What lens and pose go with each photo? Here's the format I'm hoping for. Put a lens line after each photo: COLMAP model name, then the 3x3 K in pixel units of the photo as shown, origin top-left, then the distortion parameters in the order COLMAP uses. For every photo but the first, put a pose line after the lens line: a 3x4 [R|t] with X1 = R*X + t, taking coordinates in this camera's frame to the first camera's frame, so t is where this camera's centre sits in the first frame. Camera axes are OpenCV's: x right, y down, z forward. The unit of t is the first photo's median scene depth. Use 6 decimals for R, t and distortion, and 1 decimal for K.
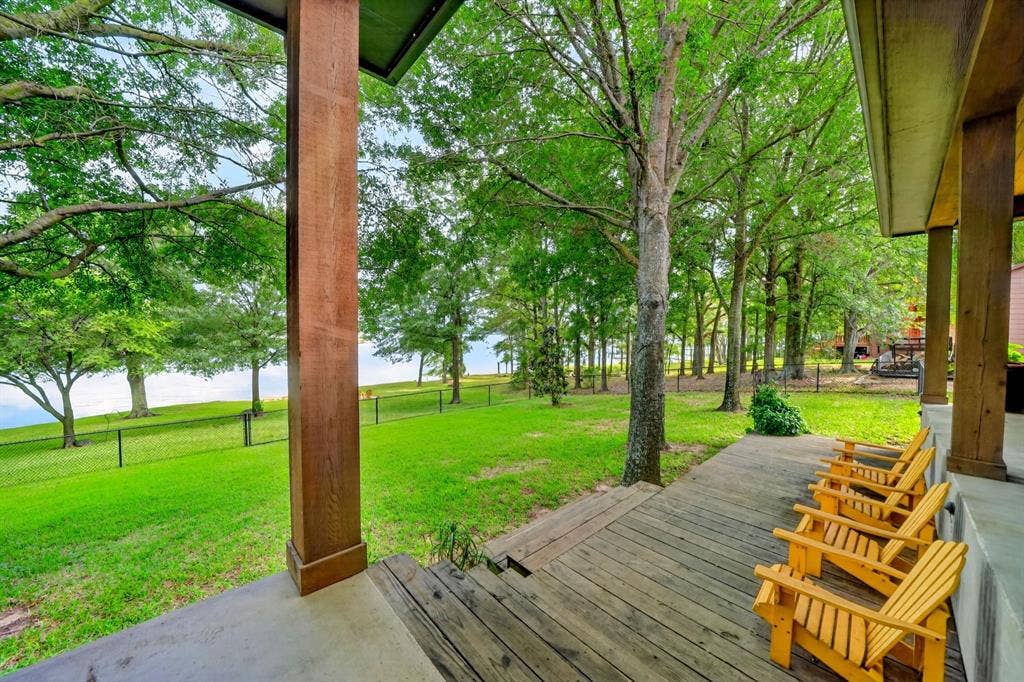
lens RADIAL K [[354.7, 0, 514.9], [0, 354.7, 345.0], [0, 0, 1]] dist [-0.022840, 0.000031]
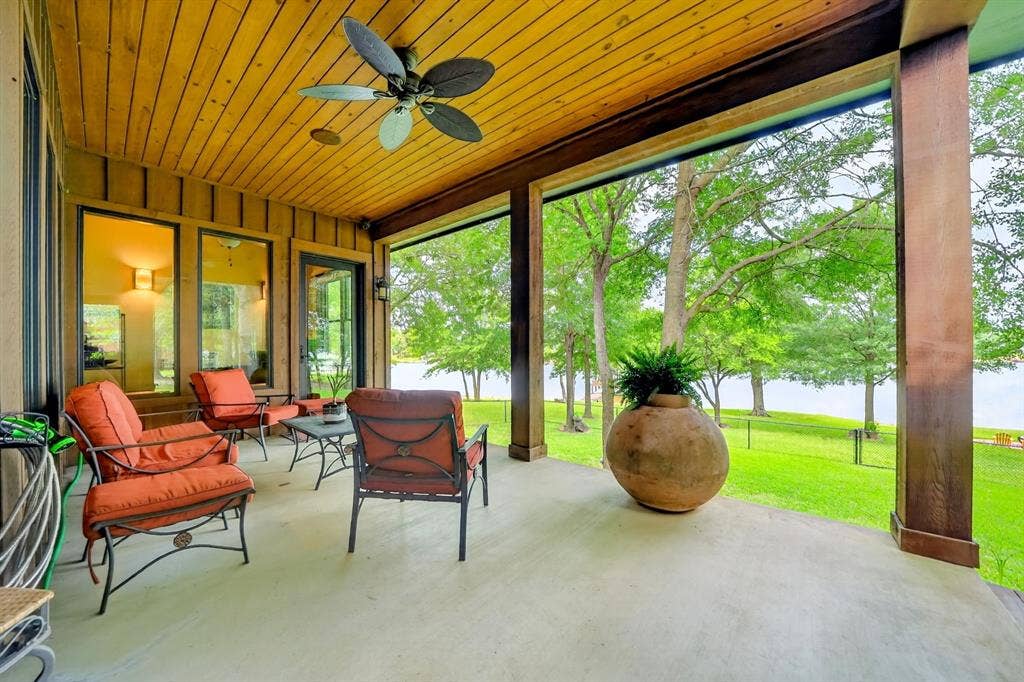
lens RADIAL K [[354.7, 0, 514.9], [0, 354.7, 345.0], [0, 0, 1]] dist [-0.022840, 0.000031]
pose [[0.133870, -0.008388, -0.990963, 0.075905], [-0.026471, 0.999577, -0.012036, 0.001904], [0.990645, 0.027843, 0.133591, -0.101187]]
